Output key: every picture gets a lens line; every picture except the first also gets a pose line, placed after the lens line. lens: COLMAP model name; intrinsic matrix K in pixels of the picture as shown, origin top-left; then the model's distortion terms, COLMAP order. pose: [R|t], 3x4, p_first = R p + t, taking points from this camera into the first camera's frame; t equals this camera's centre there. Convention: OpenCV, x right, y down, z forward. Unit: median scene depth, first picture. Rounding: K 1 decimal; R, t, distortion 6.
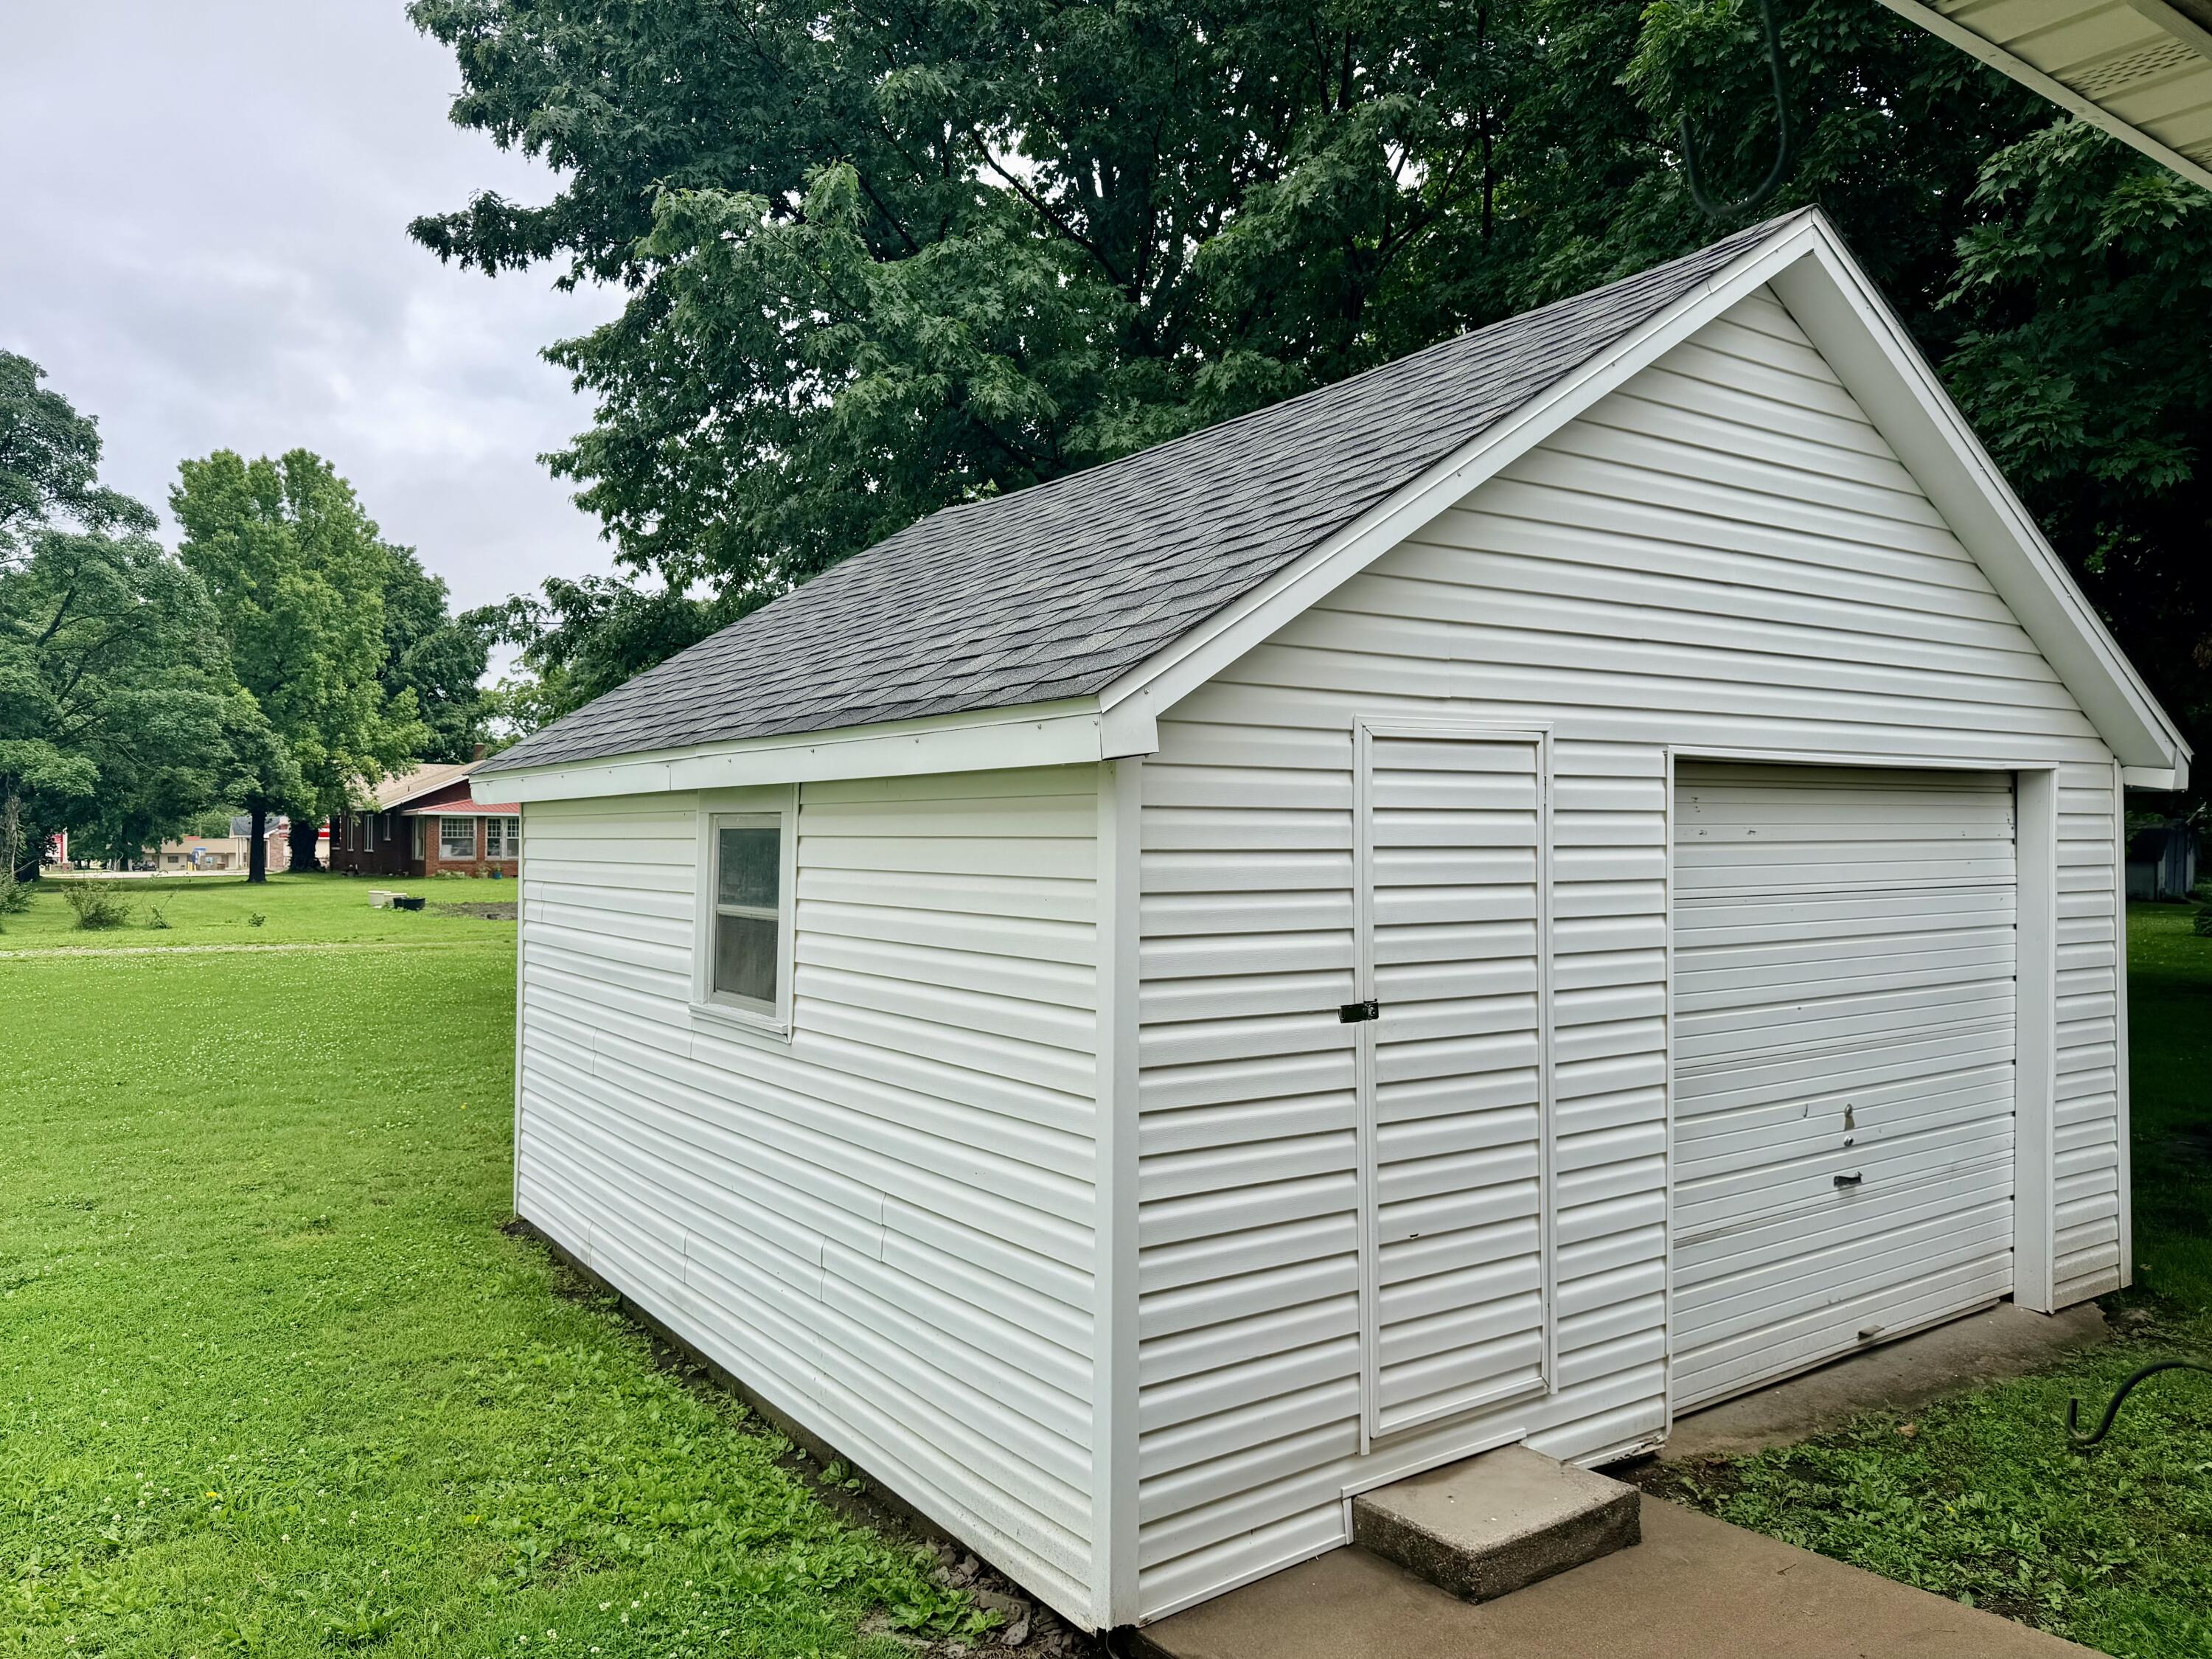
lens RADIAL K [[1561.3, 0, 1103.9], [0, 1561.3, 831.5], [0, 0, 1]] dist [0.058857, -0.055387]
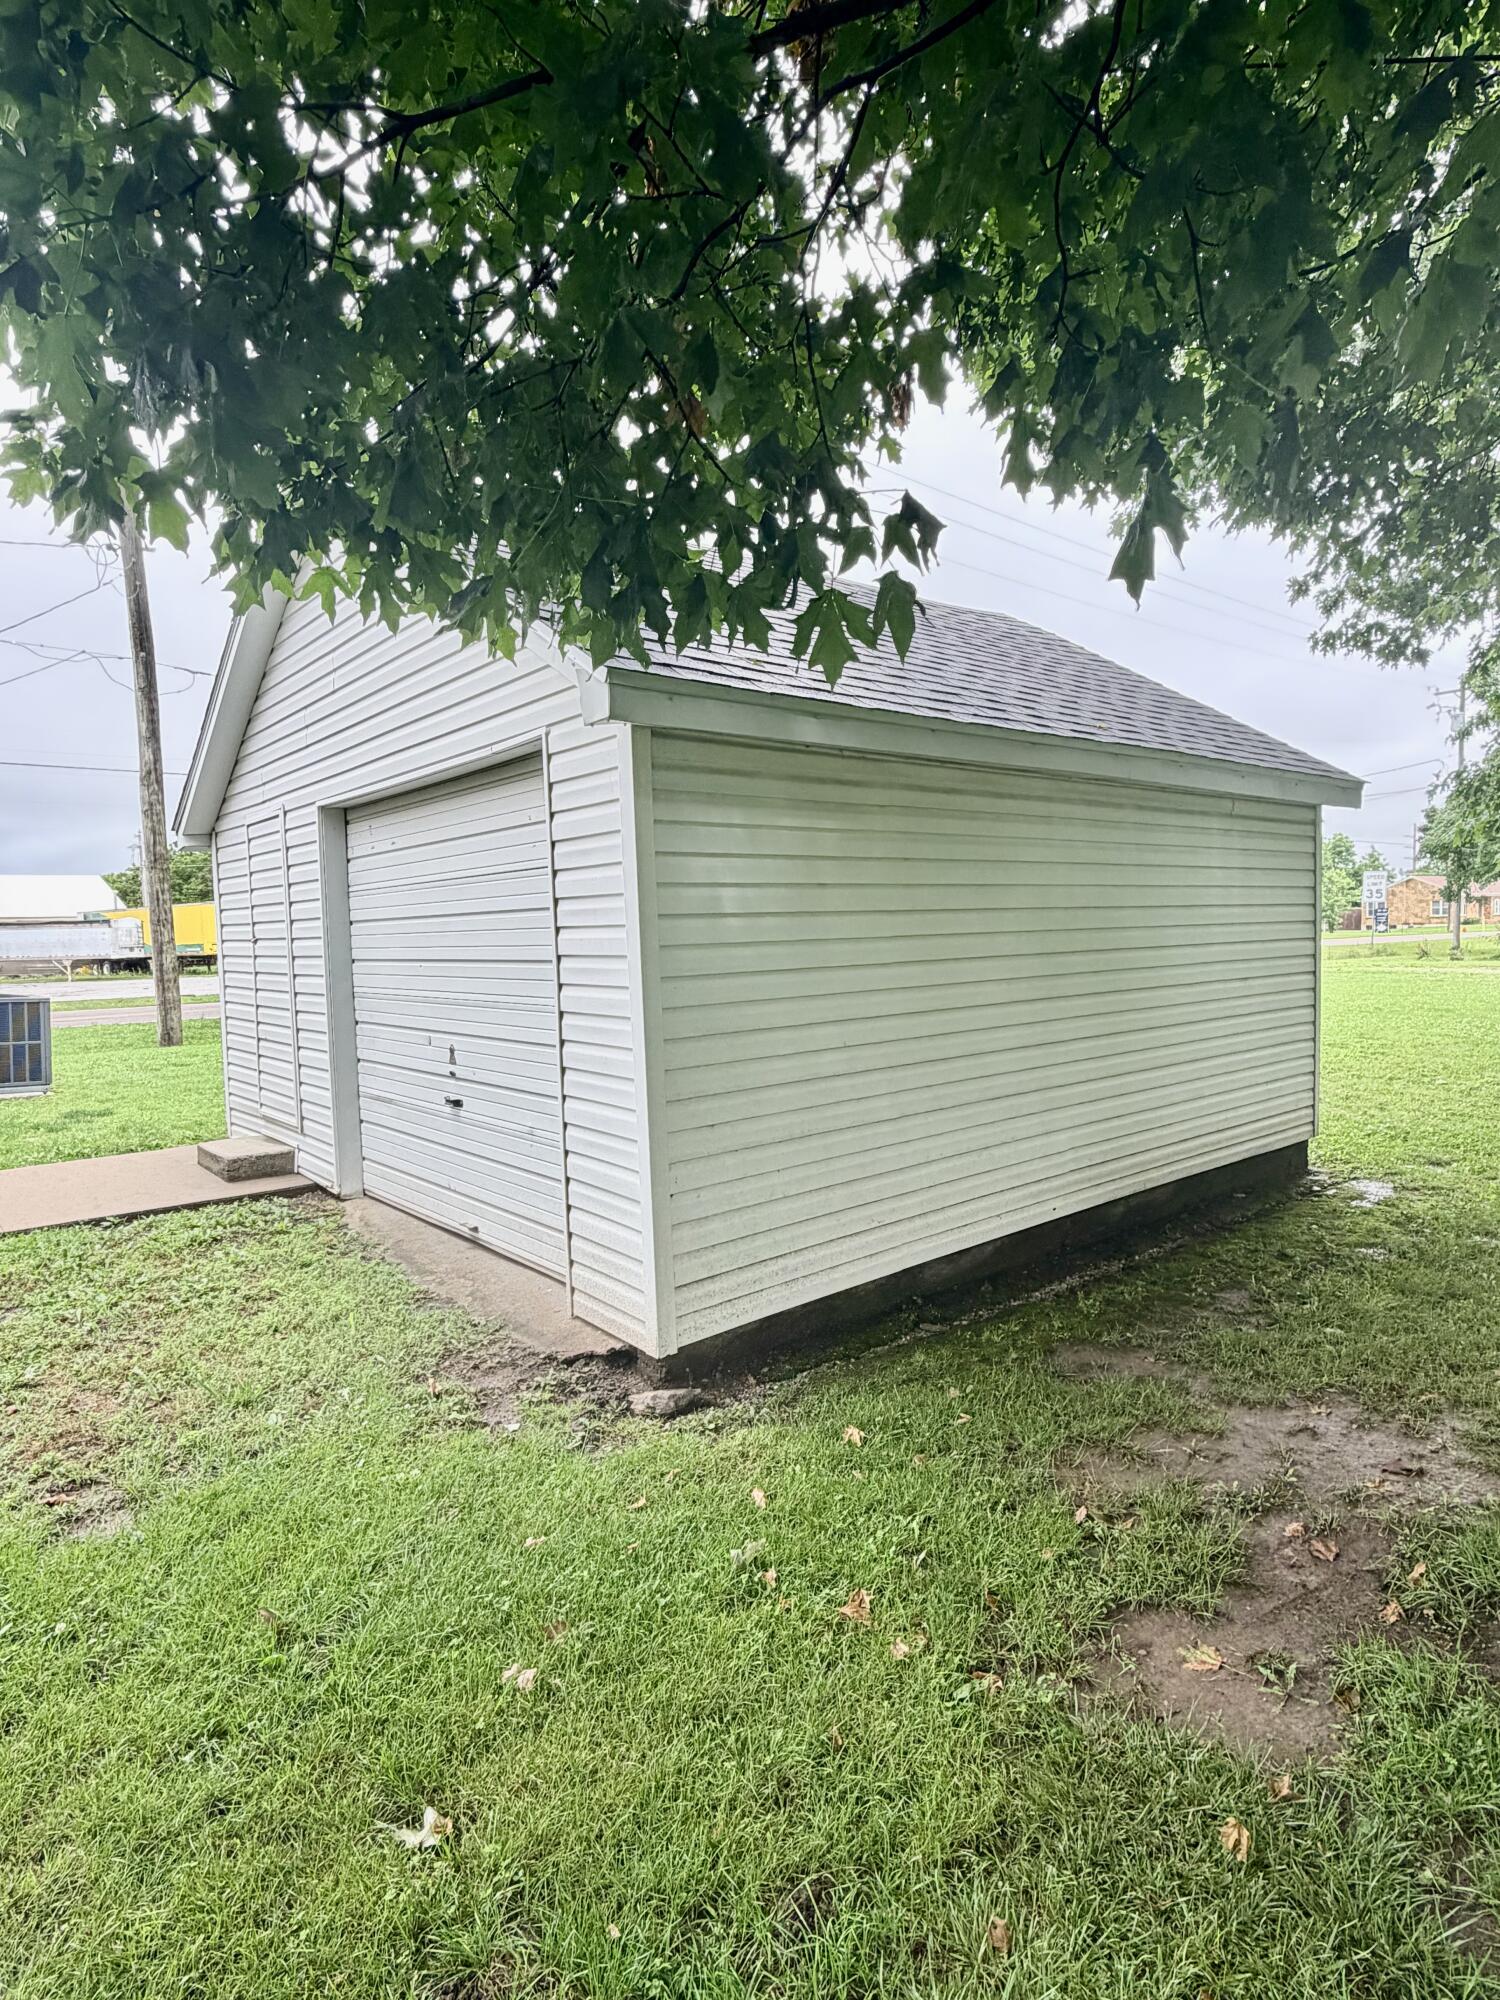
lens RADIAL K [[1108.0, 0, 749.7], [0, 1108.0, 995.4], [0, 0, 1]] dist [0.011156, -0.001578]
pose [[0.060590, 0.058578, -0.996442, 1.535543], [0.033296, 0.997602, 0.060671, 0.094020], [0.997607, -0.036854, 0.058494, 1.316149]]
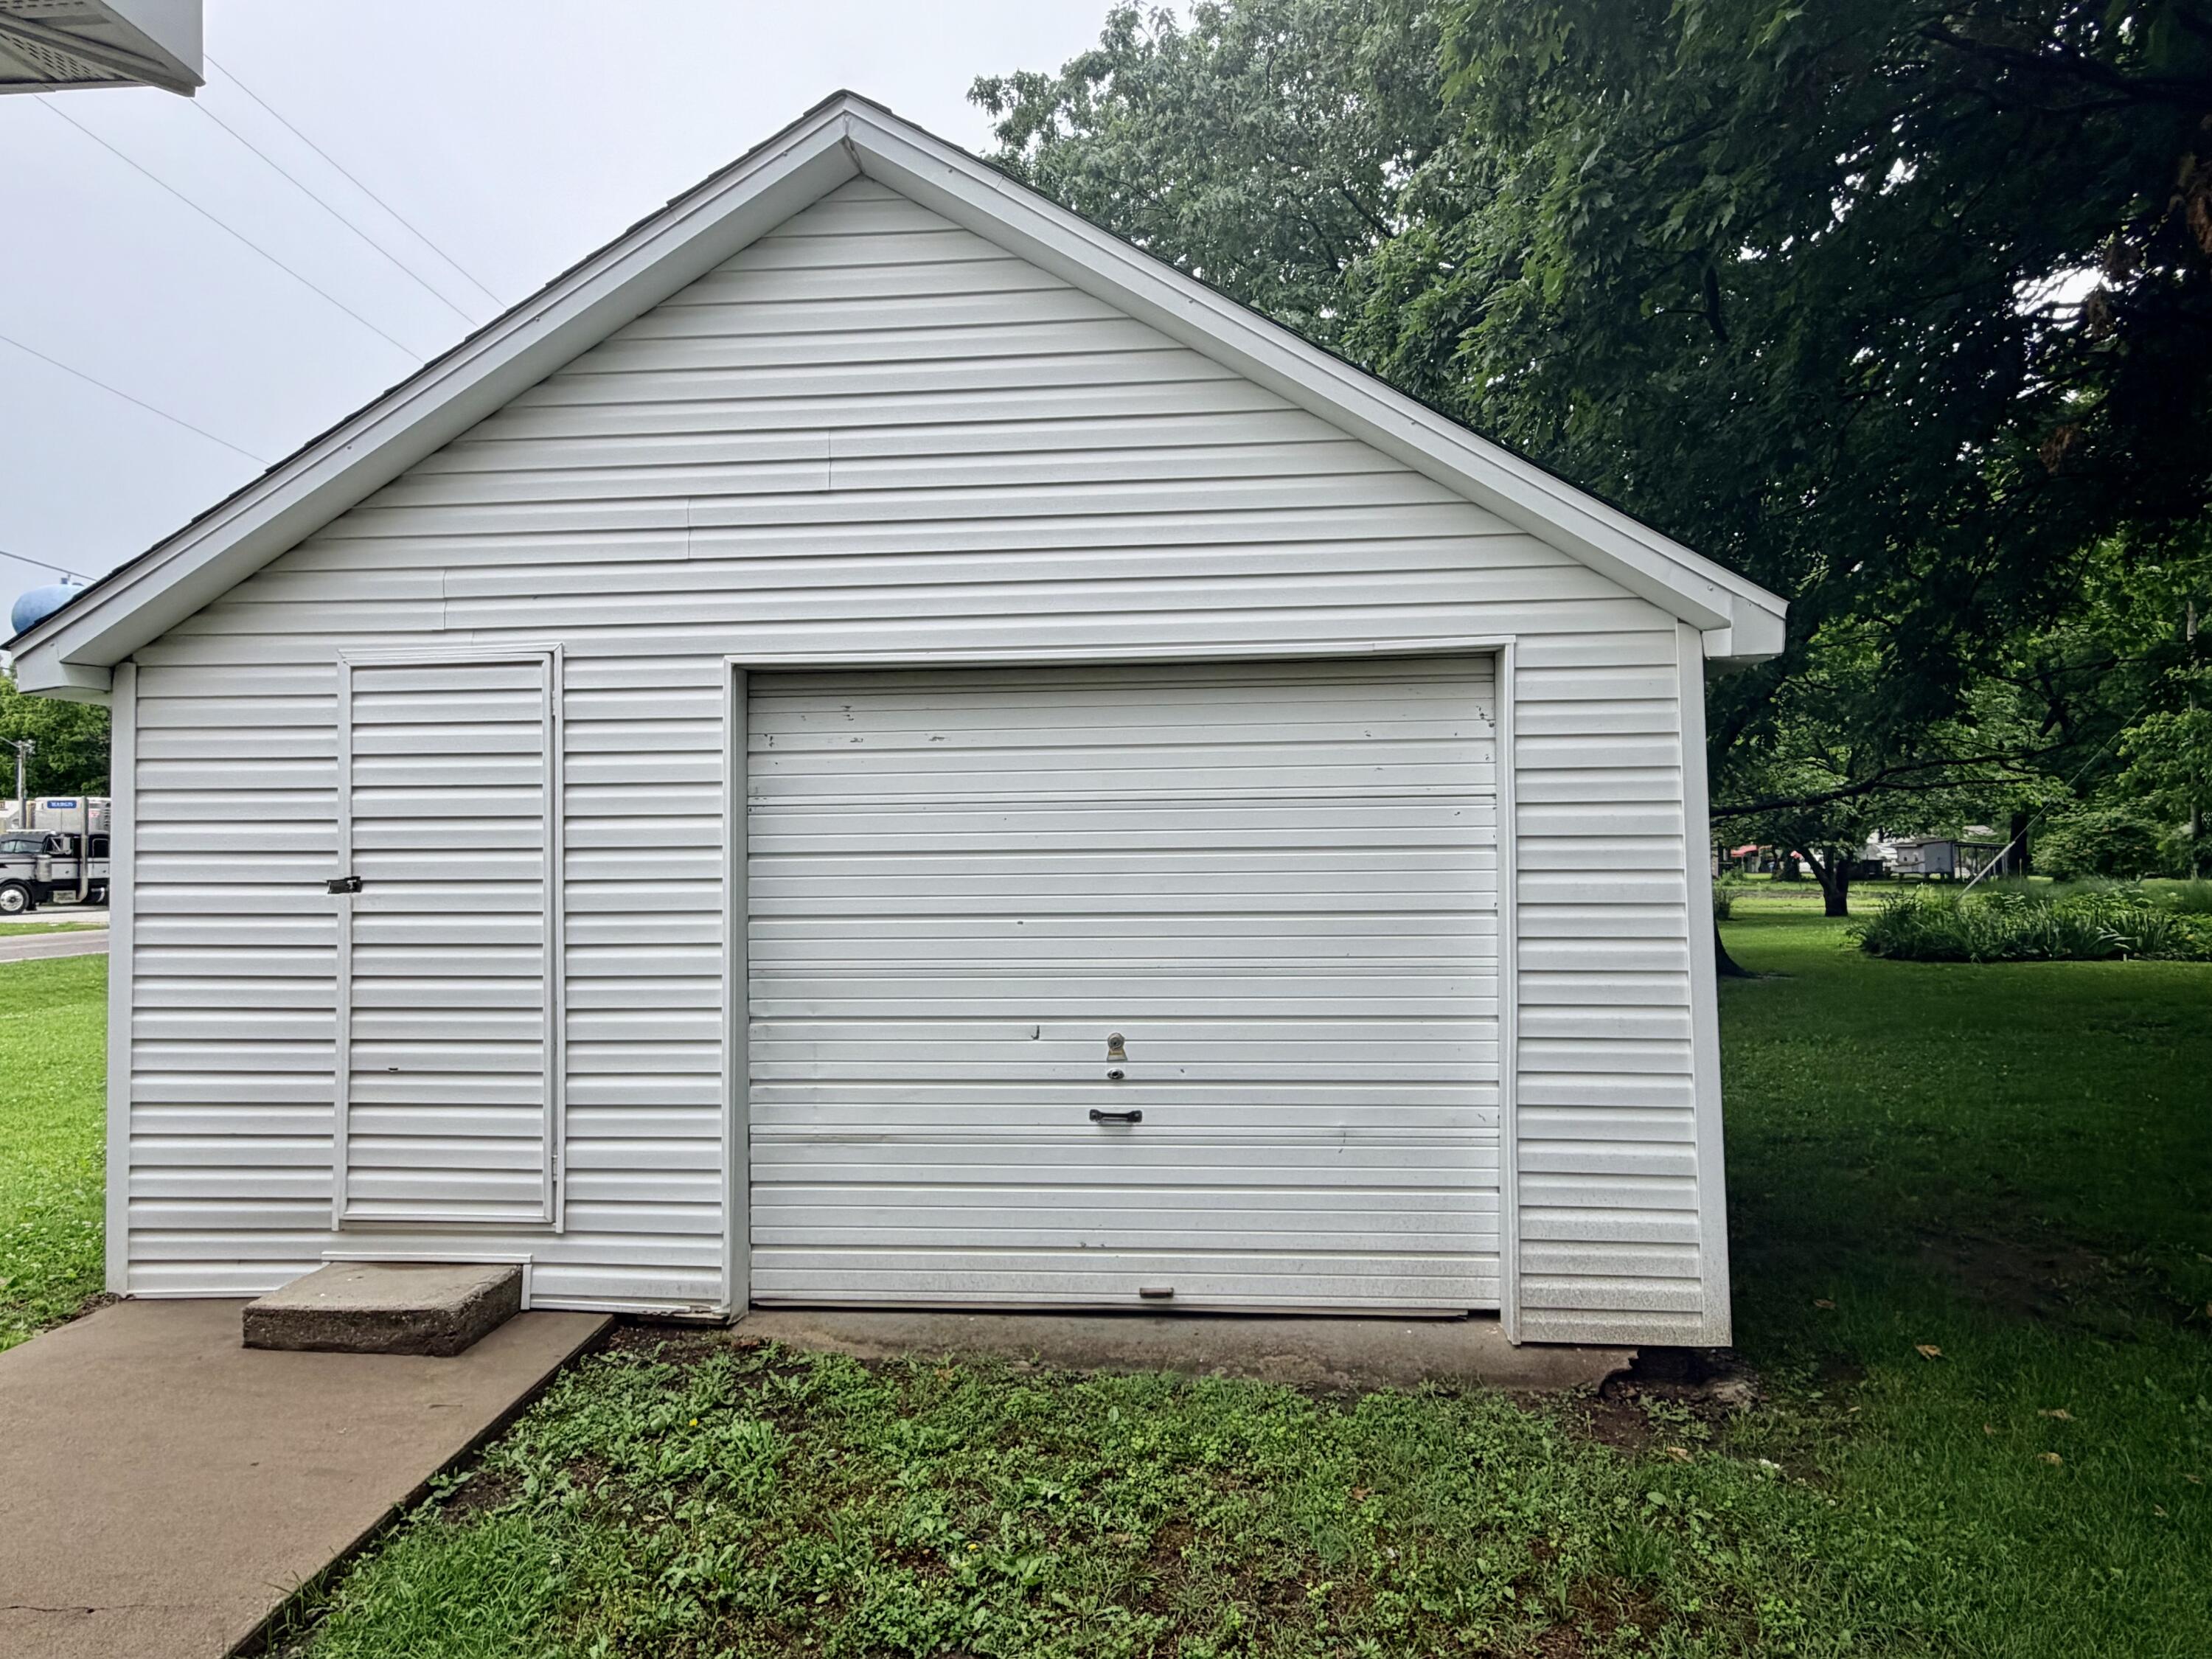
lens RADIAL K [[1225.5, 0, 1098.2], [0, 1225.5, 829.8], [0, 0, 1]] dist [0.011156, -0.001578]
pose [[0.768143, -0.013141, -0.640144, 1.013190], [0.009491, 0.999913, -0.009138, 0.067704], [0.640209, 0.000943, 0.768201, 0.496731]]
